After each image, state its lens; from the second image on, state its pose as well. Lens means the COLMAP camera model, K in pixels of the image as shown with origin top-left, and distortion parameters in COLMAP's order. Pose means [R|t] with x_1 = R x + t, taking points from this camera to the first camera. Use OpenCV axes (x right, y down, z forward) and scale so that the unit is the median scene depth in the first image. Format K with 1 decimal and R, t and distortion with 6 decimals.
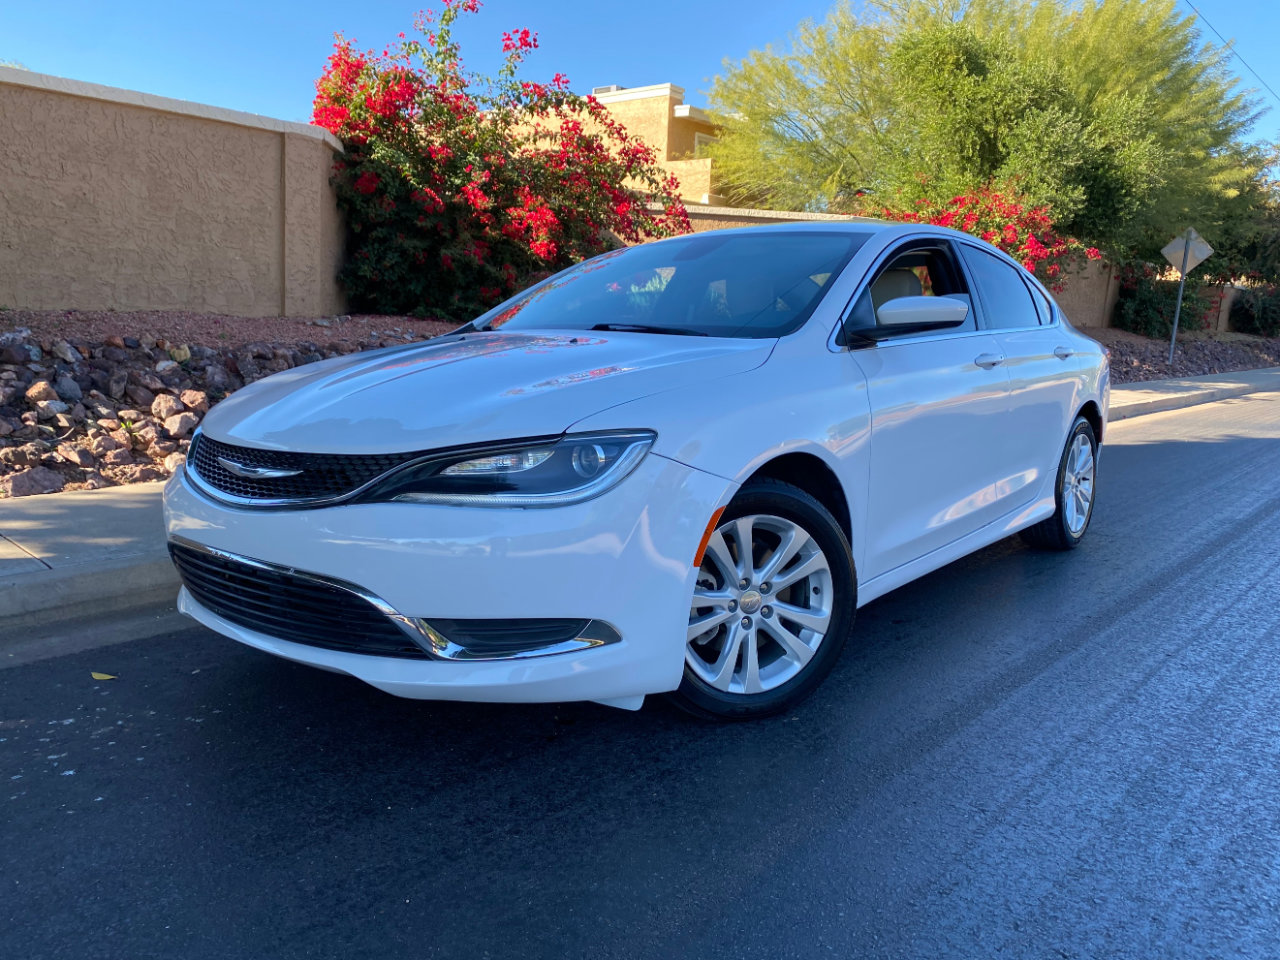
lens RADIAL K [[974.2, 0, 652.6], [0, 974.2, 475.7], [0, 0, 1]] dist [0.016234, -0.005350]
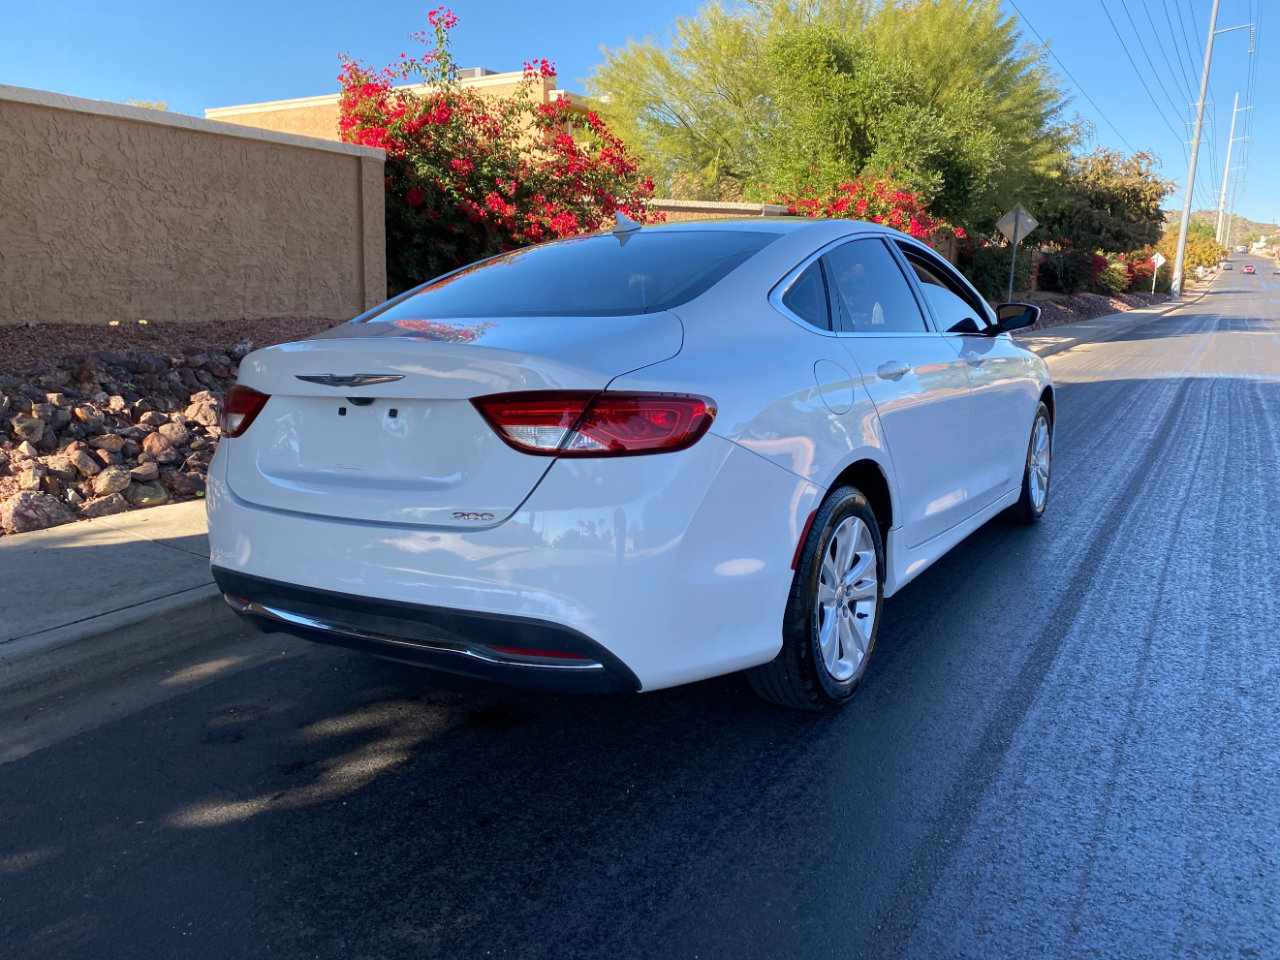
lens RADIAL K [[974.2, 0, 649.4], [0, 974.2, 483.9], [0, 0, 1]] dist [0.016234, -0.005350]
pose [[0.983773, -0.065902, 0.166876, -0.265910], [0.059657, 0.997328, 0.042170, 0.004359], [-0.169209, -0.031531, 0.985076, -0.204623]]
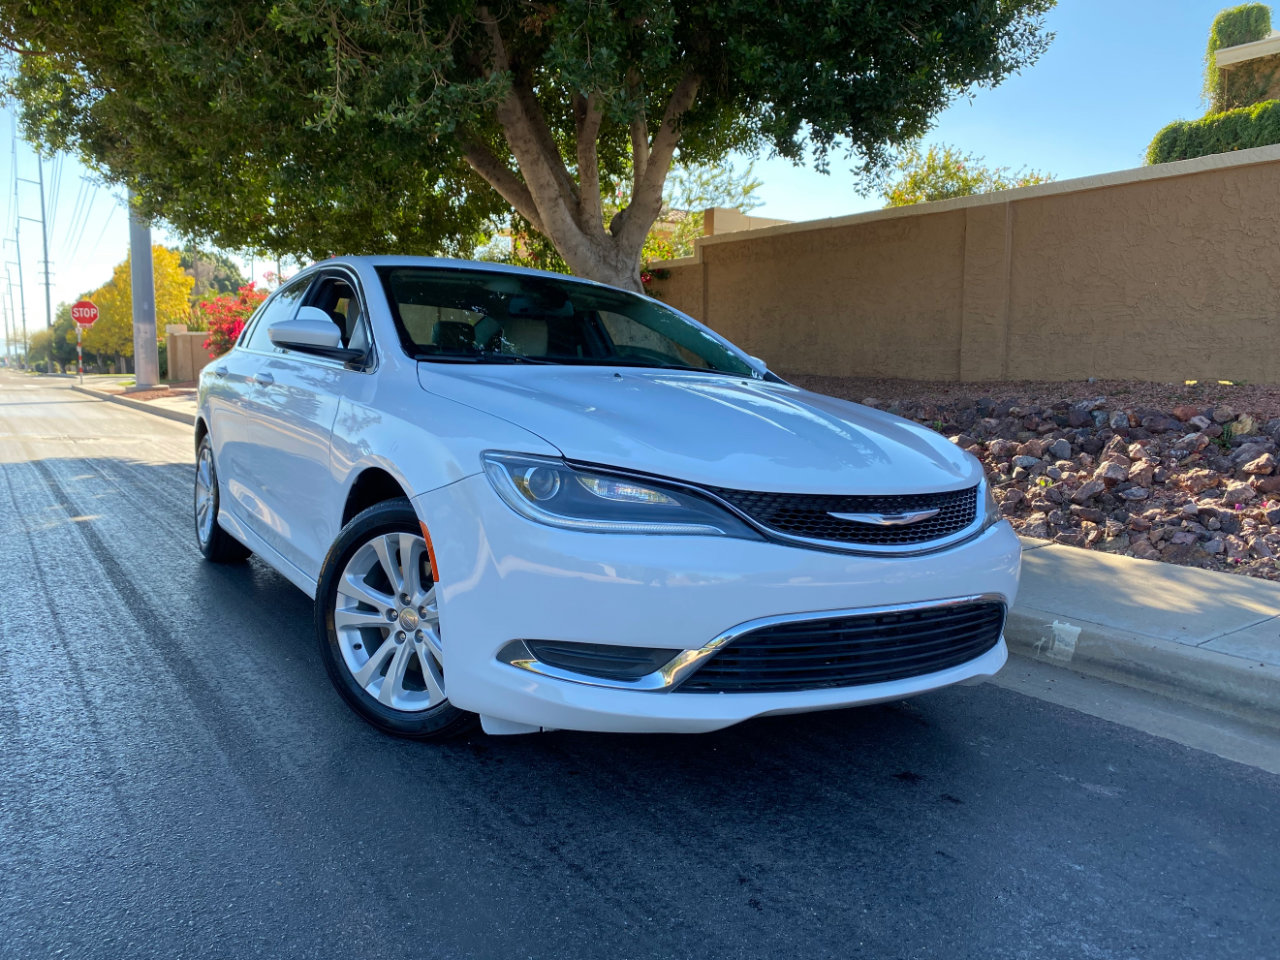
lens RADIAL K [[974.2, 0, 628.3], [0, 974.2, 470.6], [0, 0, 1]] dist [0.016234, -0.005350]
pose [[-0.262517, 0.063985, -0.962804, 0.415683], [-0.177409, 0.977589, 0.113340, -0.072447], [0.948478, 0.200564, -0.245282, 0.566259]]
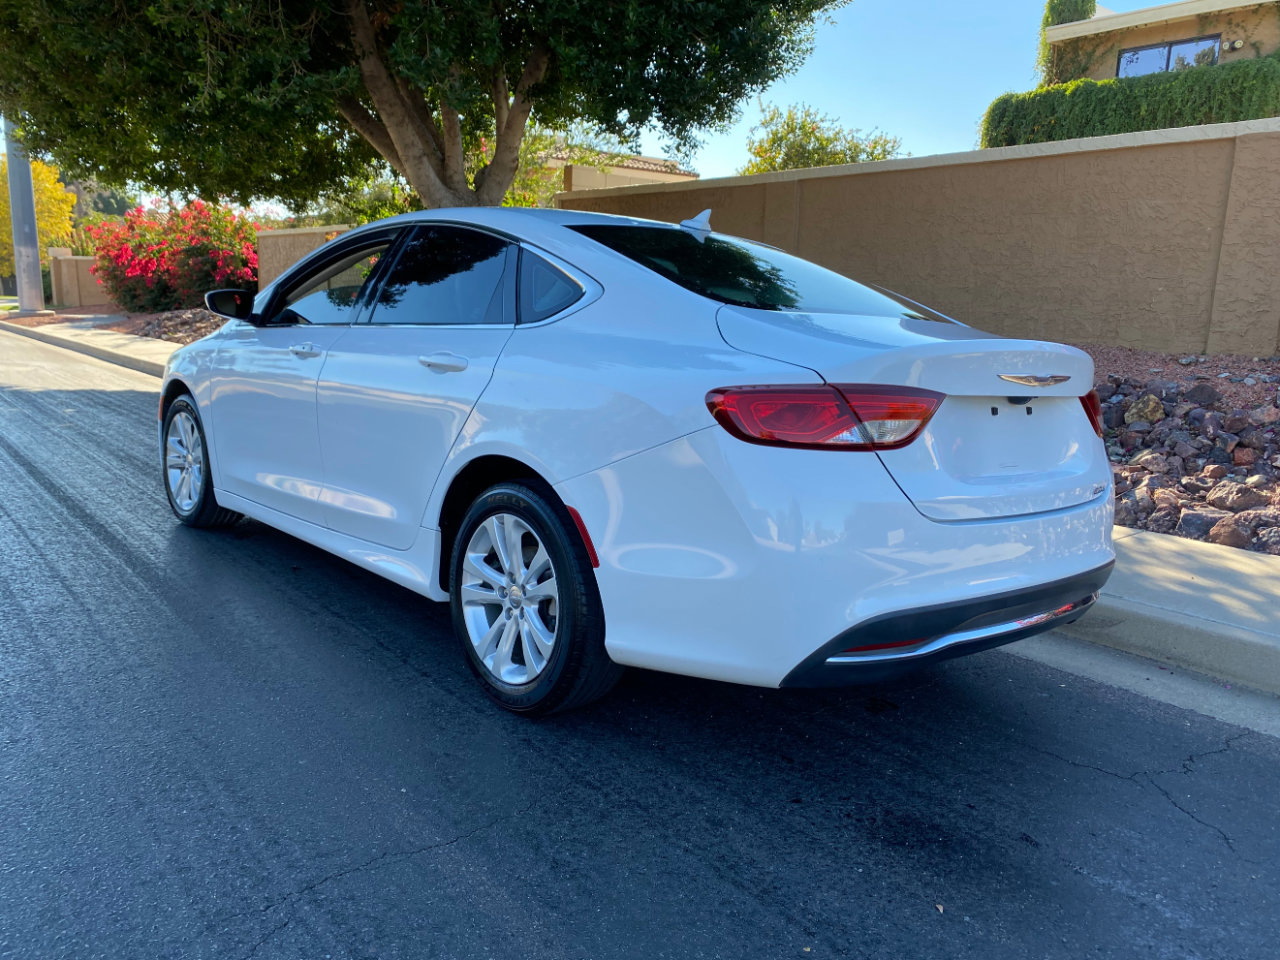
lens RADIAL K [[974.2, 0, 633.4], [0, 974.2, 489.6], [0, 0, 1]] dist [0.016234, -0.005350]
pose [[-0.172696, 0.144836, -0.974268, 0.597572], [-0.199783, 0.963419, 0.178636, -0.106881], [0.964501, 0.225492, -0.137443, 0.697609]]
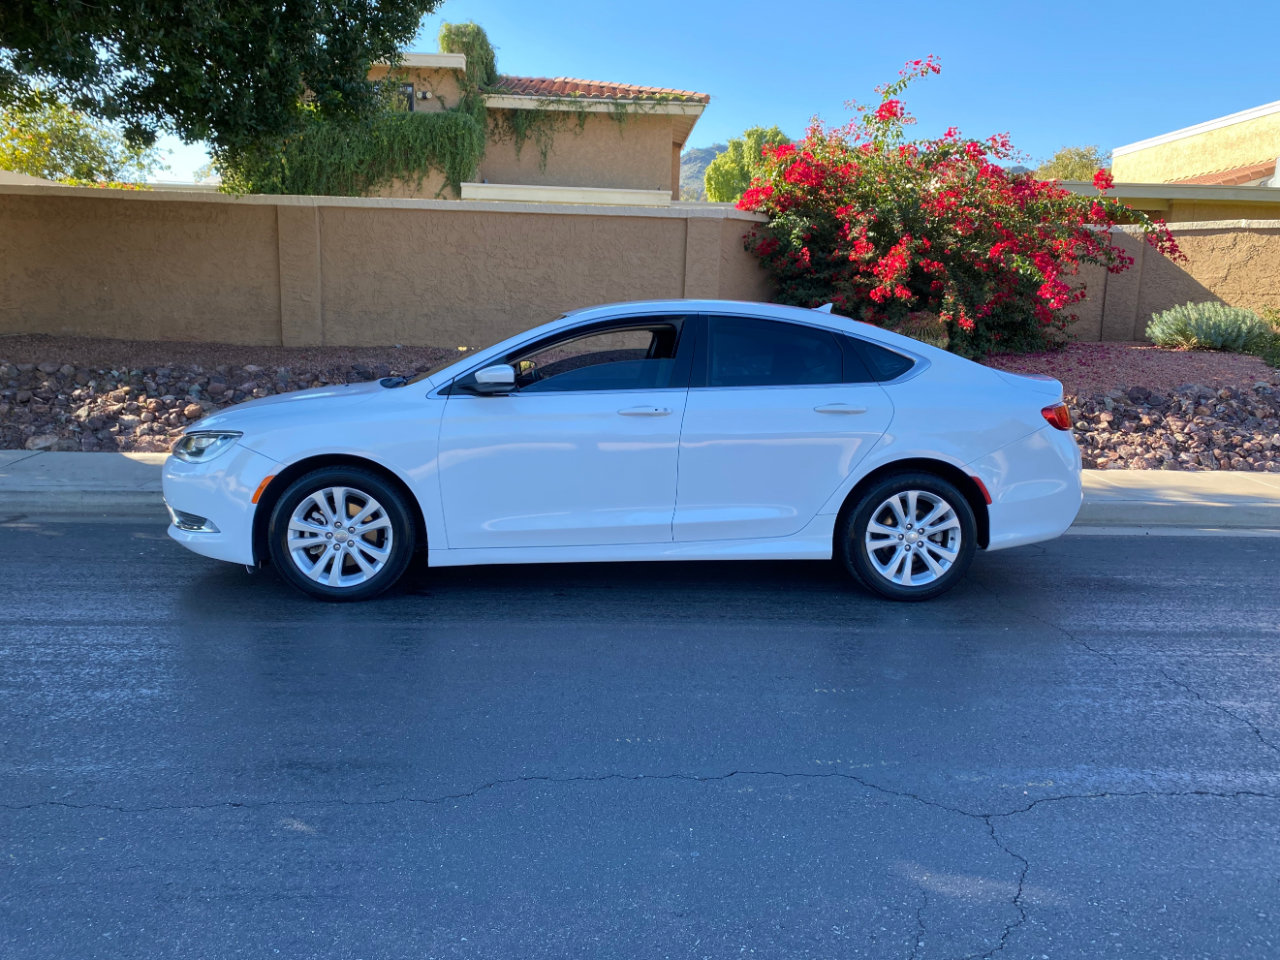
lens RADIAL K [[974.2, 0, 647.9], [0, 974.2, 483.7], [0, 0, 1]] dist [0.016234, -0.005350]
pose [[0.689762, 0.109907, -0.715645, 0.595253], [-0.119750, 0.992116, 0.036949, -0.033687], [0.714064, 0.060213, 0.697486, 0.052294]]
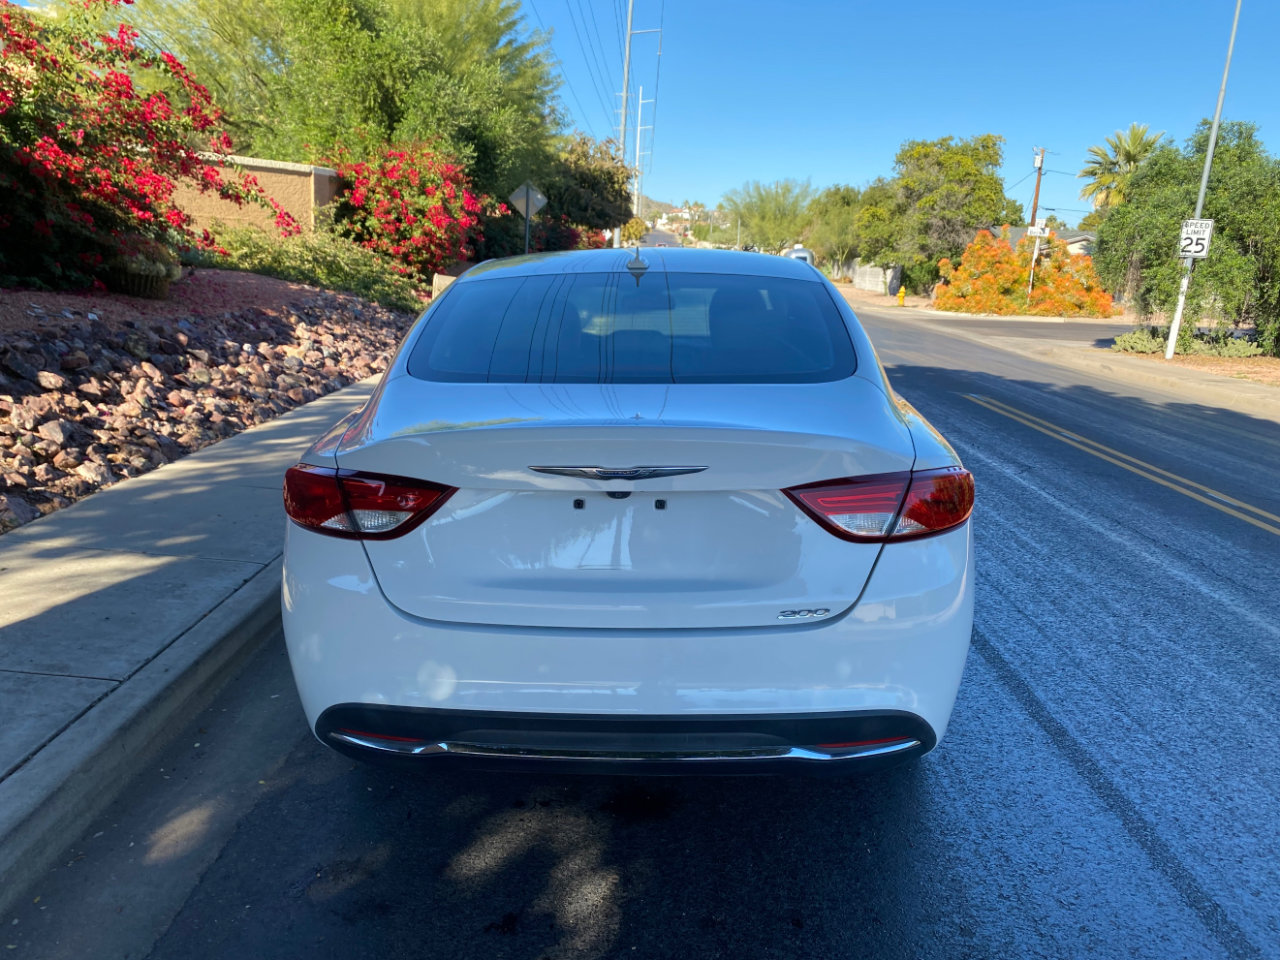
lens RADIAL K [[985.4, 0, 638.5], [0, 985.4, 475.3], [0, 0, 1]] dist [-0.002955, 0.004289]
pose [[0.763710, -0.140354, 0.630117, -0.472711], [0.088470, 0.989625, 0.113205, -0.050282], [-0.639469, -0.030709, 0.768204, -0.094545]]
